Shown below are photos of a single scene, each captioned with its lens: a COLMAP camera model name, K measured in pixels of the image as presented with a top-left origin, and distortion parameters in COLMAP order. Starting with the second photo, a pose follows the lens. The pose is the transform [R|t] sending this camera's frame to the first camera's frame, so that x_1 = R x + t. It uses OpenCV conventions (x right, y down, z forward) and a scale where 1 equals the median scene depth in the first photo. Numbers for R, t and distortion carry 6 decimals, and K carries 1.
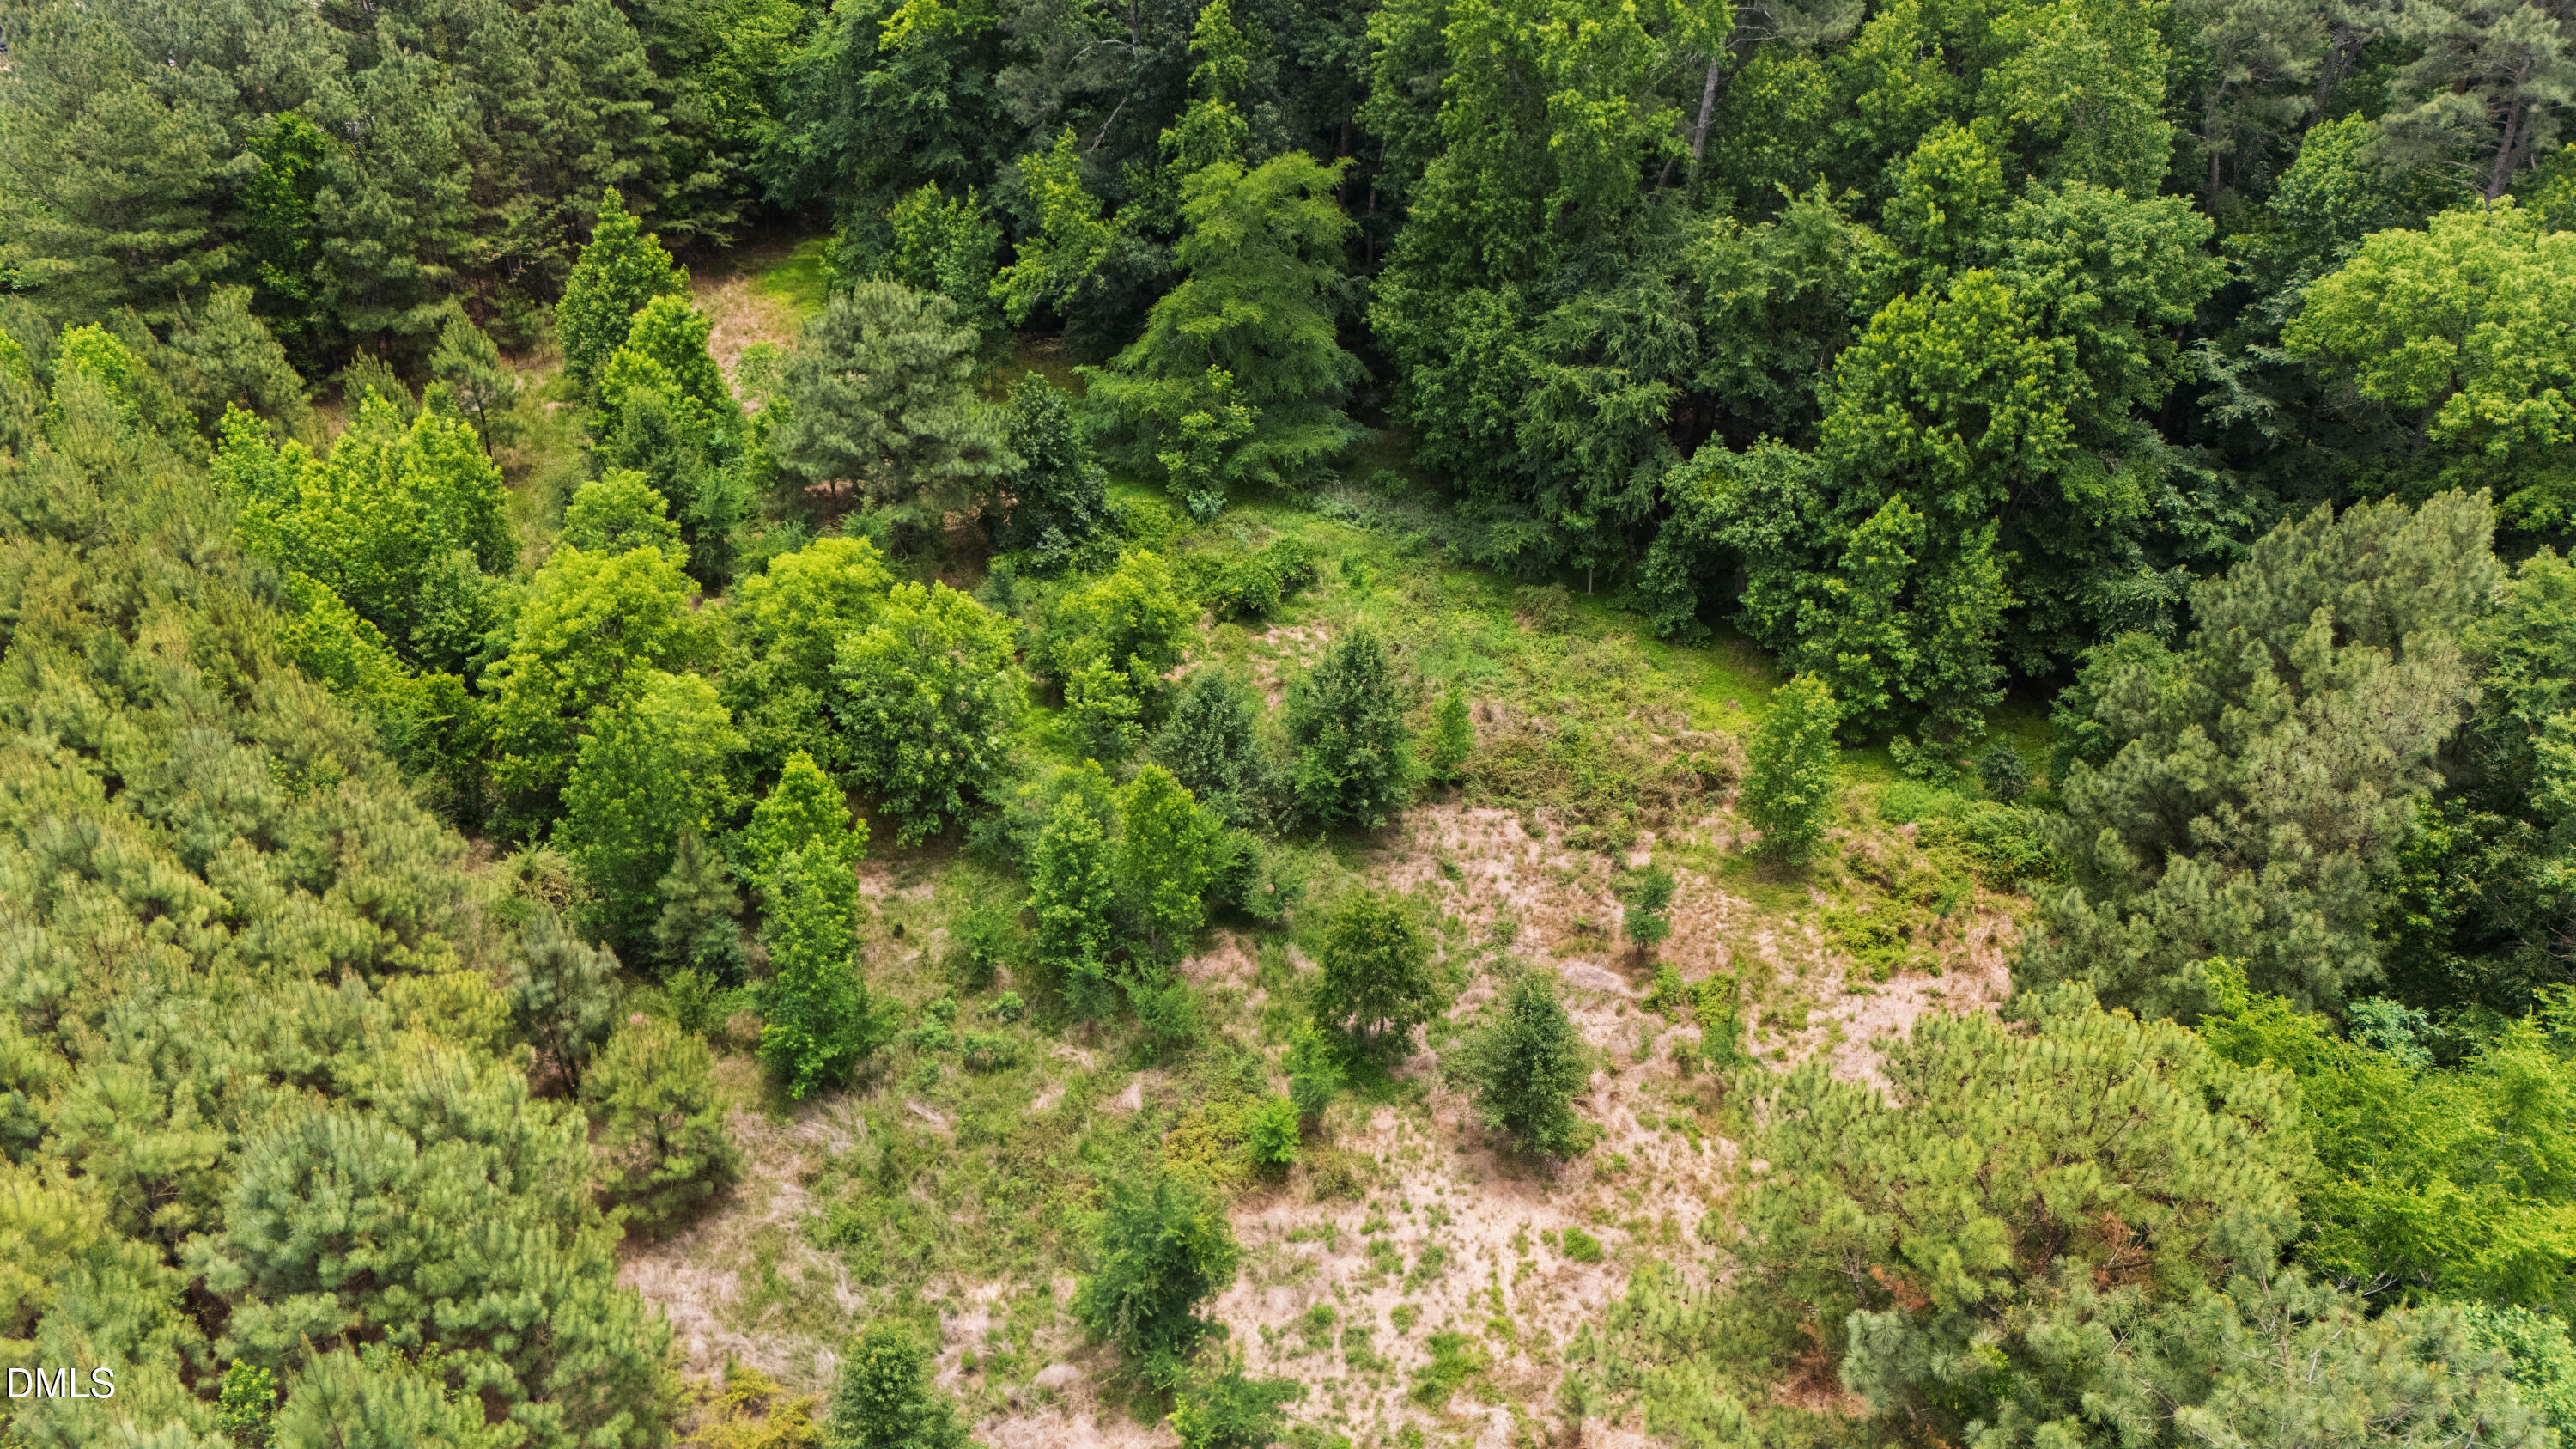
lens RADIAL K [[1891.4, 0, 1300.6], [0, 1891.4, 731.4], [0, 0, 1]] dist [0.112395, -0.134485]
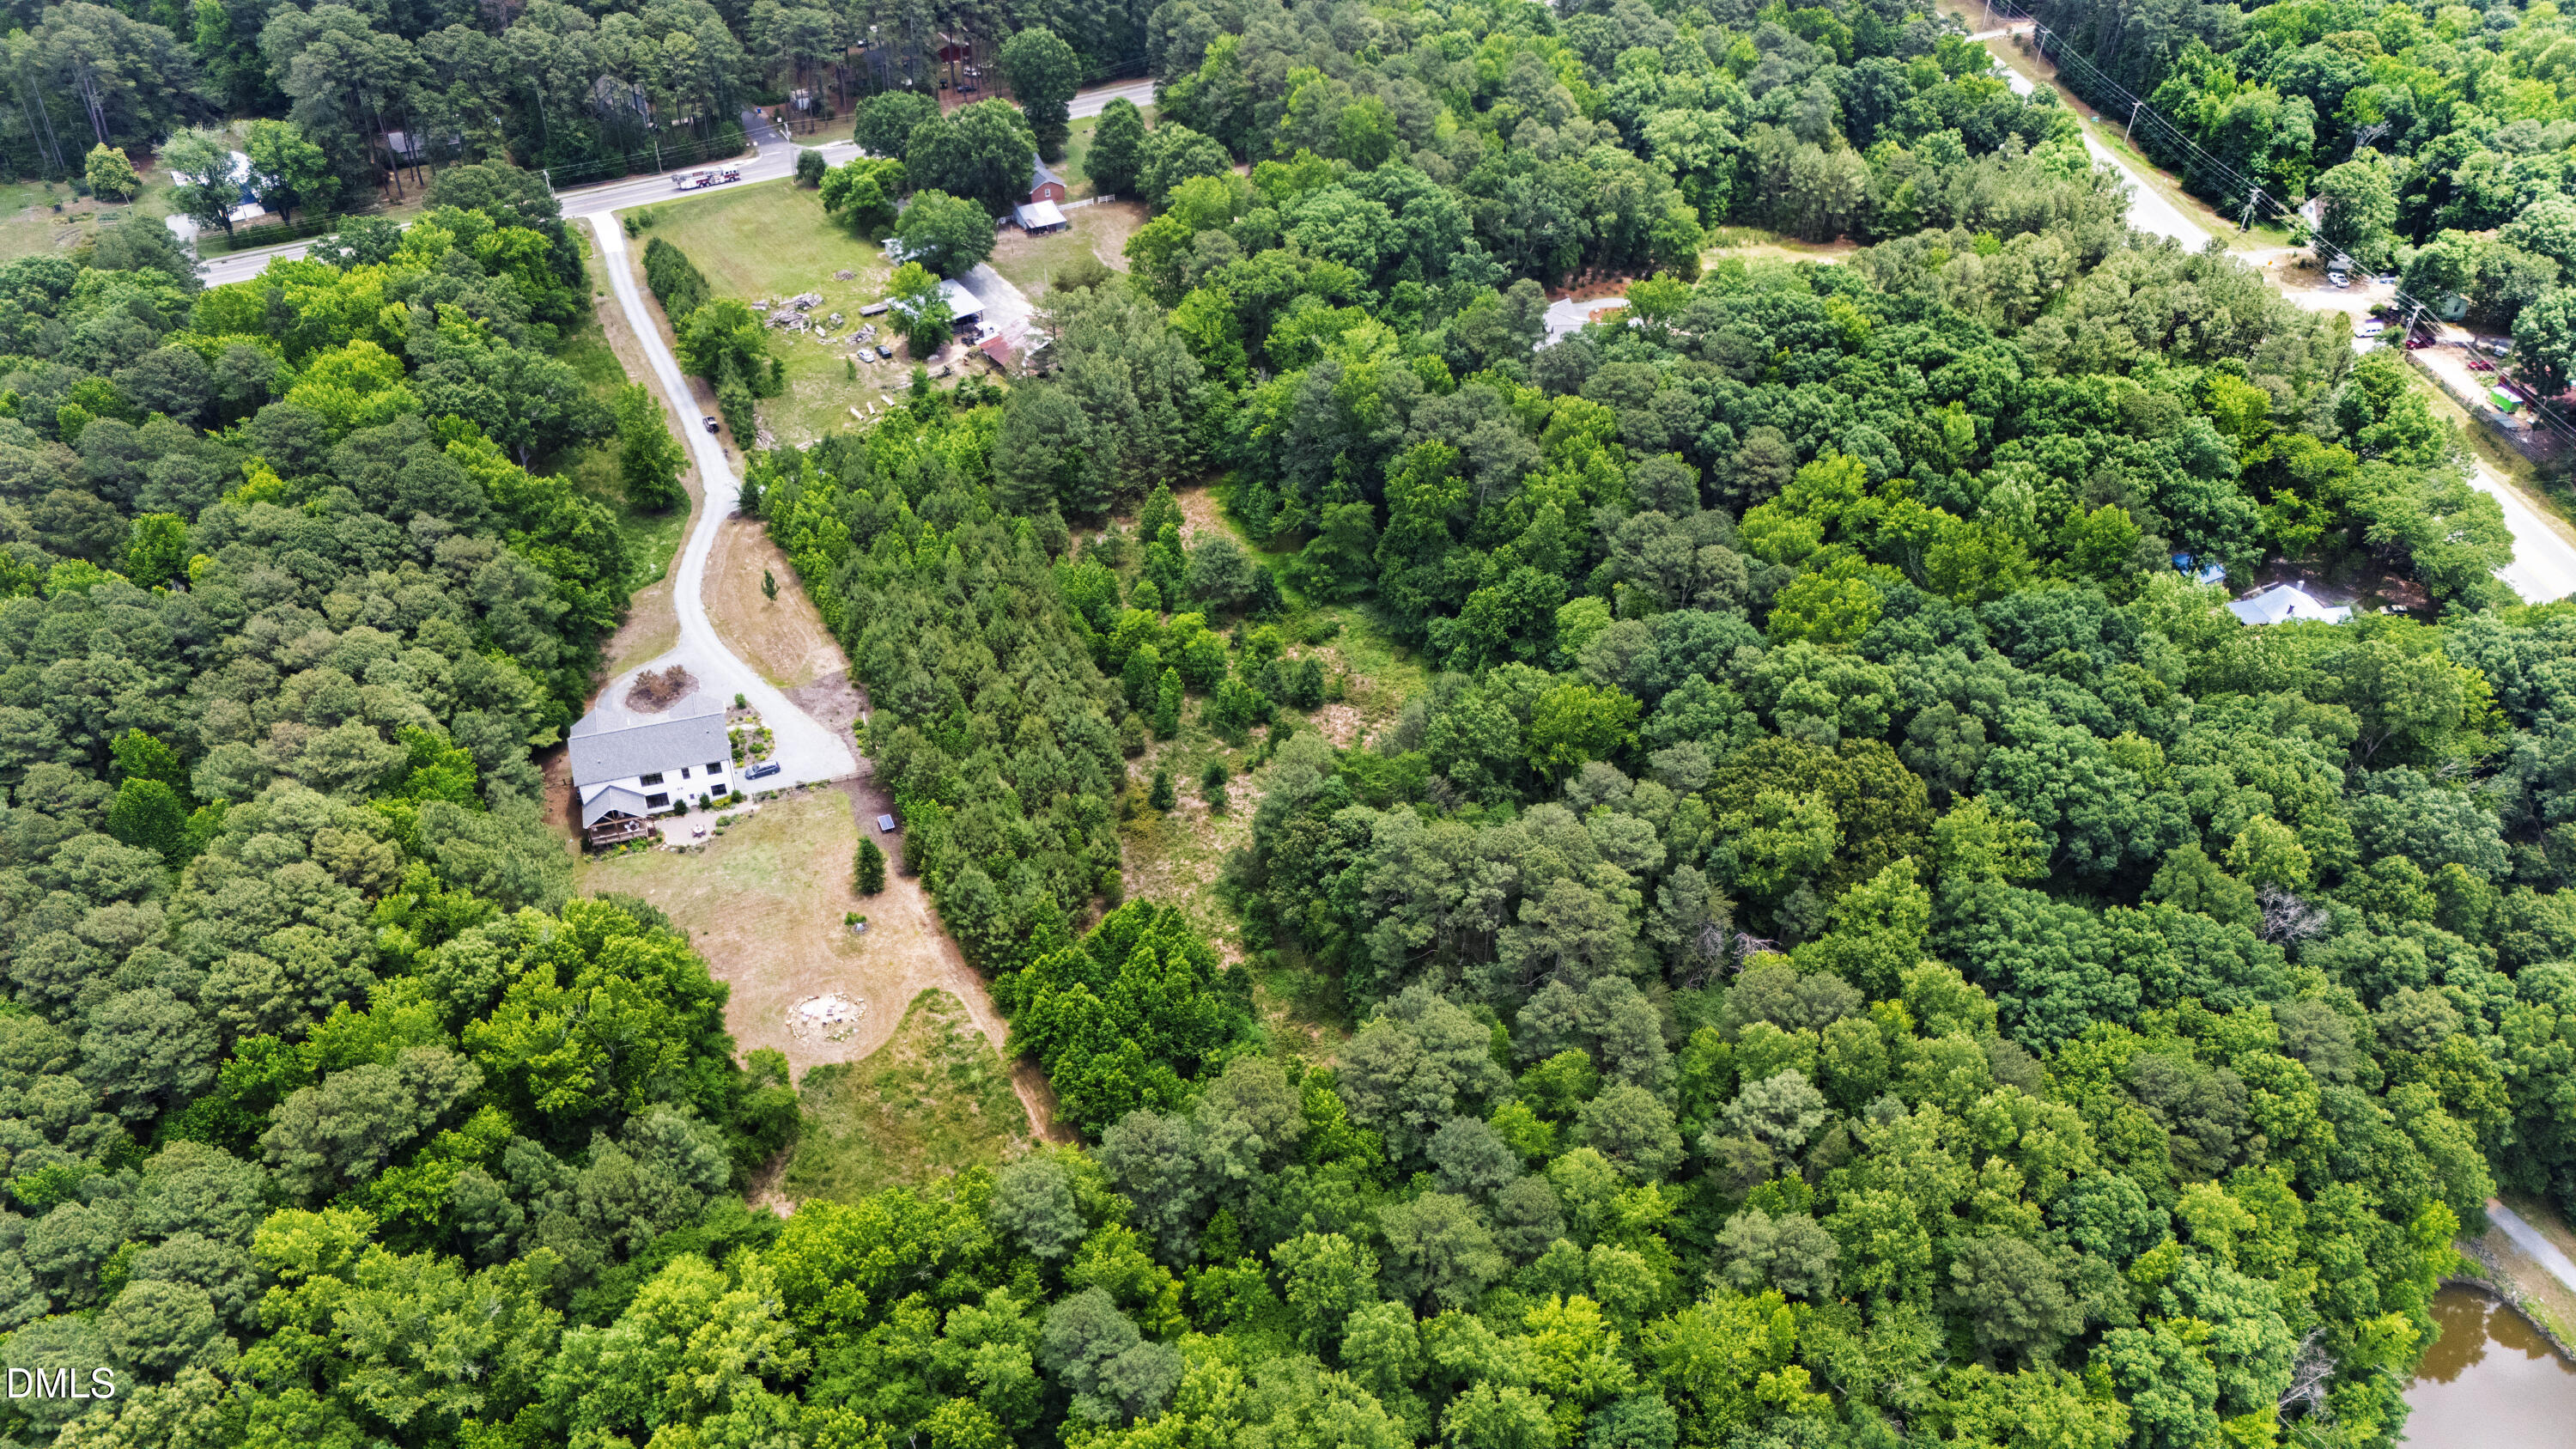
lens RADIAL K [[1891.4, 0, 1300.6], [0, 1891.4, 731.4], [0, 0, 1]] dist [0.112395, -0.134485]
pose [[0.953874, 0.166432, -0.249848, 1.084578], [-0.152177, 0.985468, 0.075469, -0.204221], [0.258778, -0.033967, 0.965339, -3.009510]]
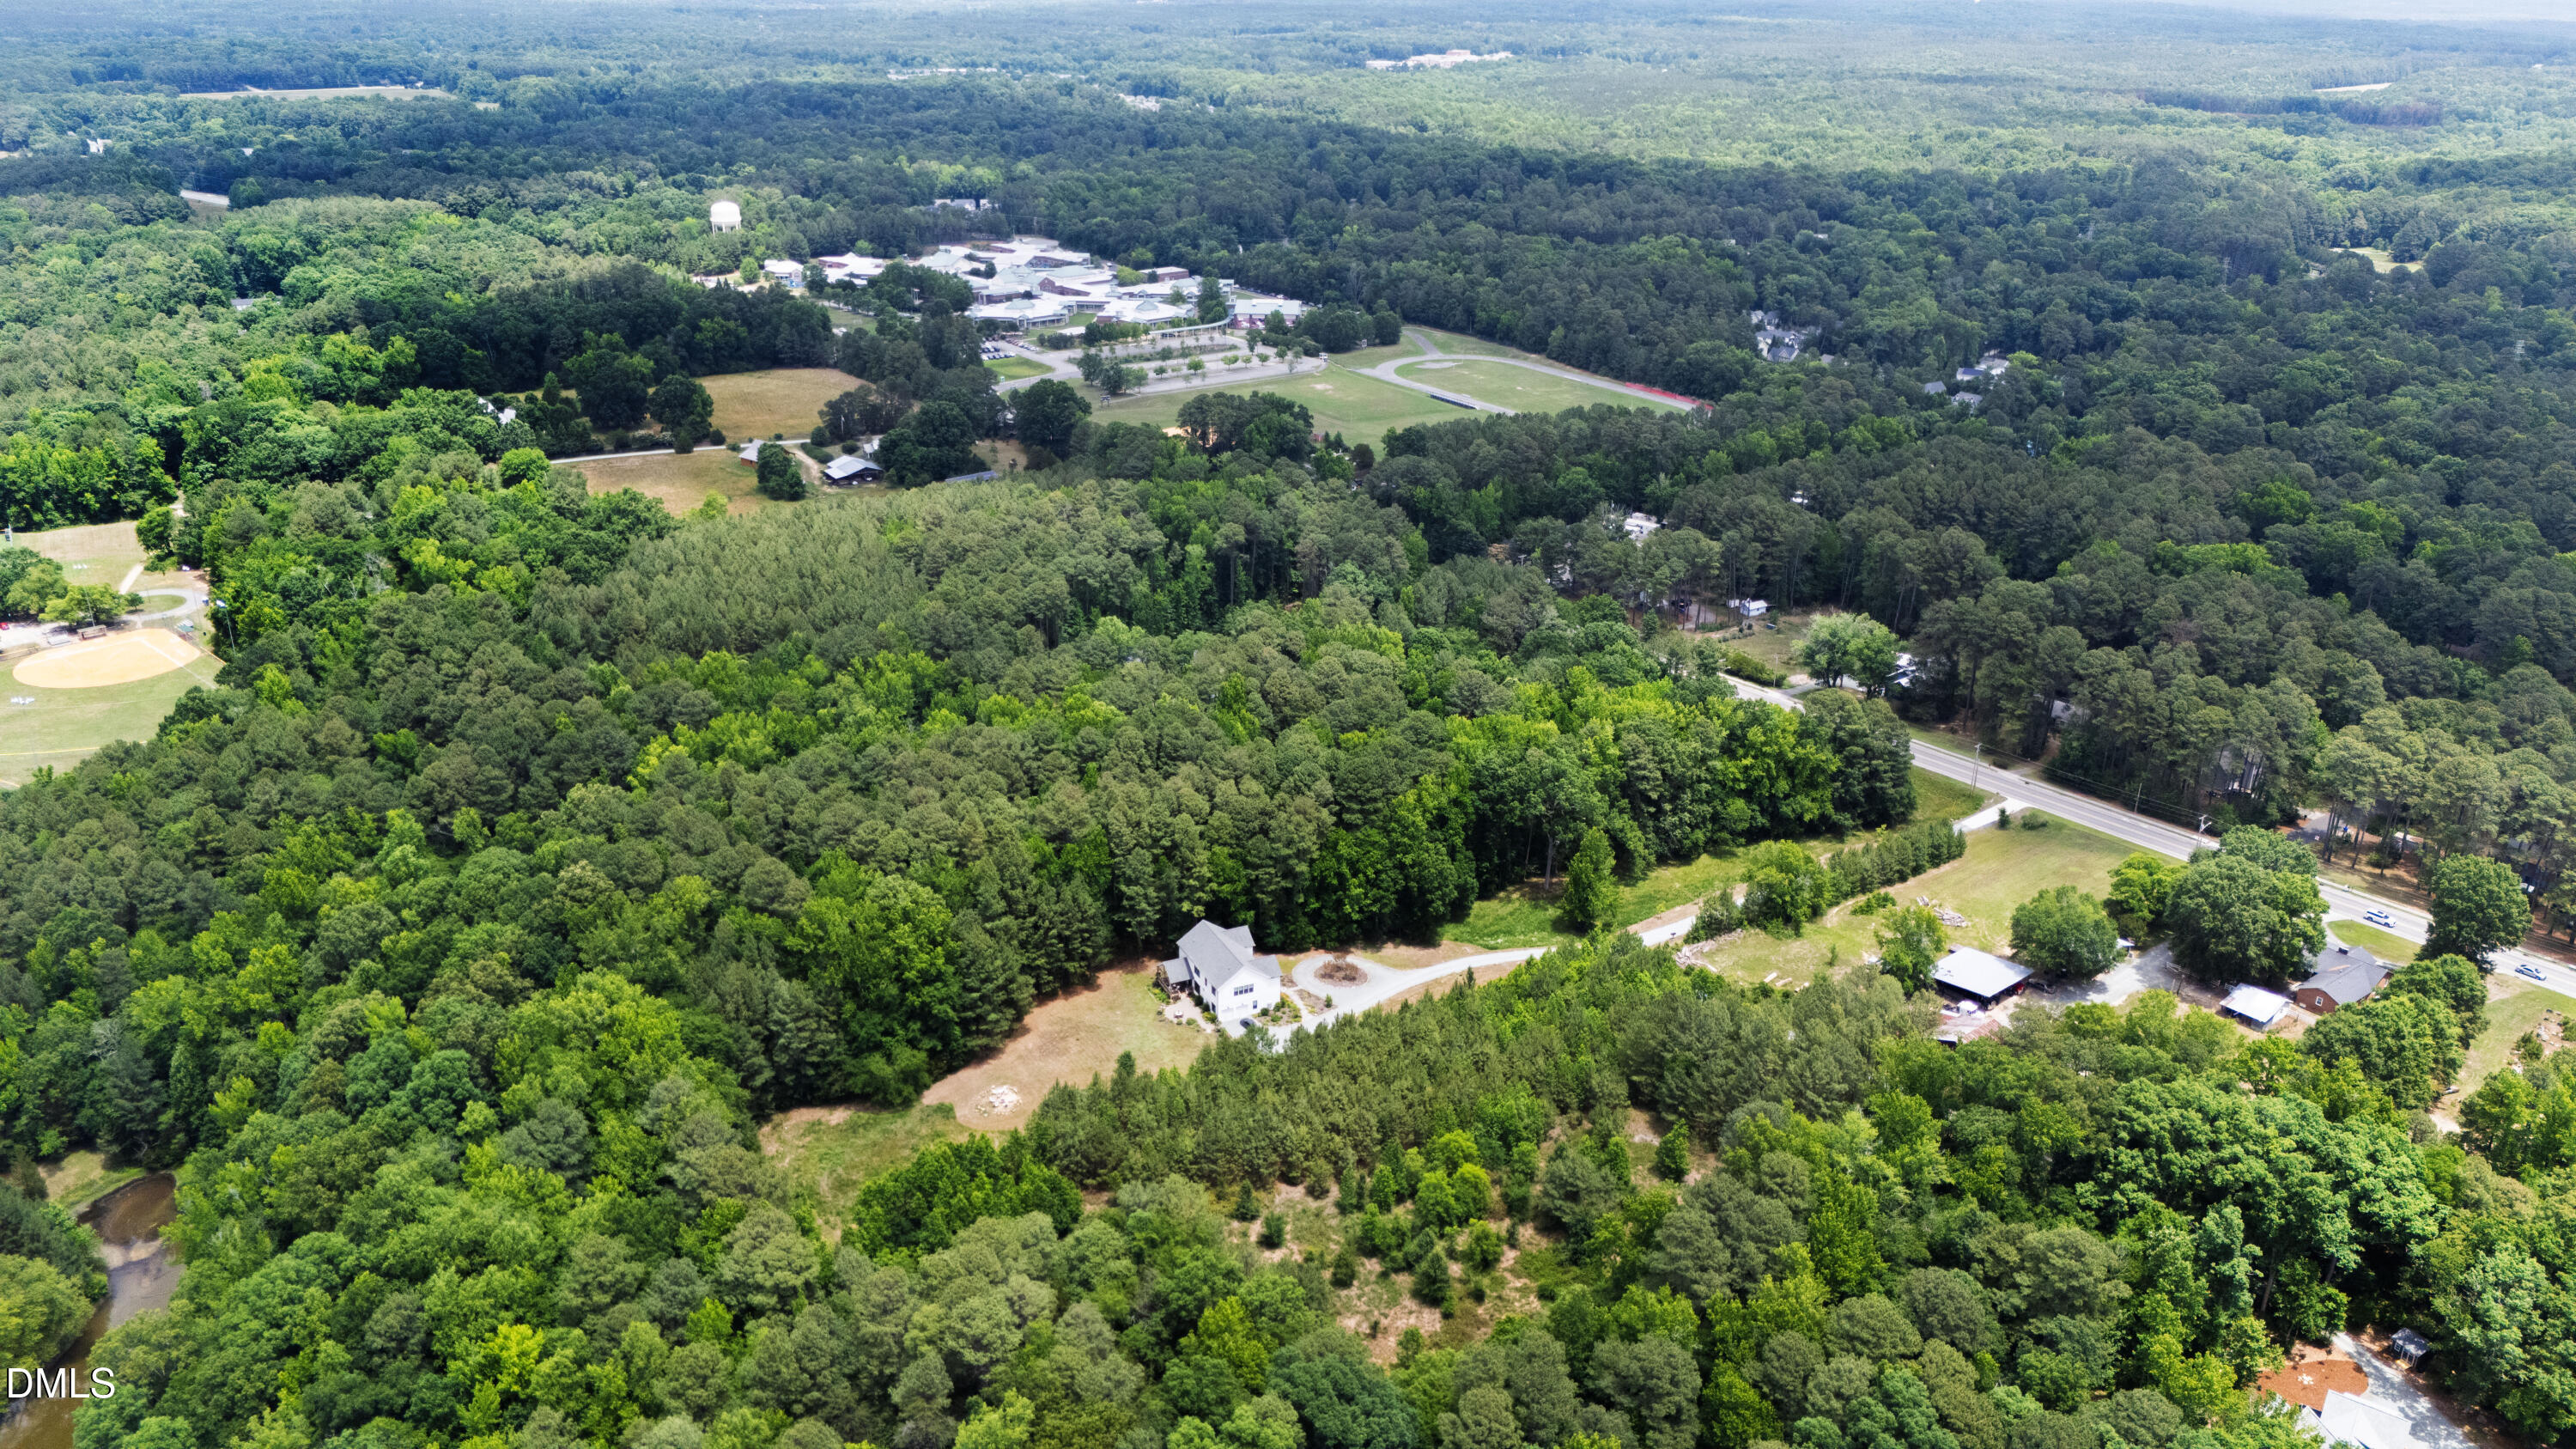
lens RADIAL K [[1891.4, 0, 1300.6], [0, 1891.4, 731.4], [0, 0, 1]] dist [0.112395, -0.134485]
pose [[-0.156585, 0.351457, -0.923016, 3.588571], [-0.572493, 0.729235, 0.374792, -2.304135], [0.804819, 0.587107, 0.087019, -0.275490]]
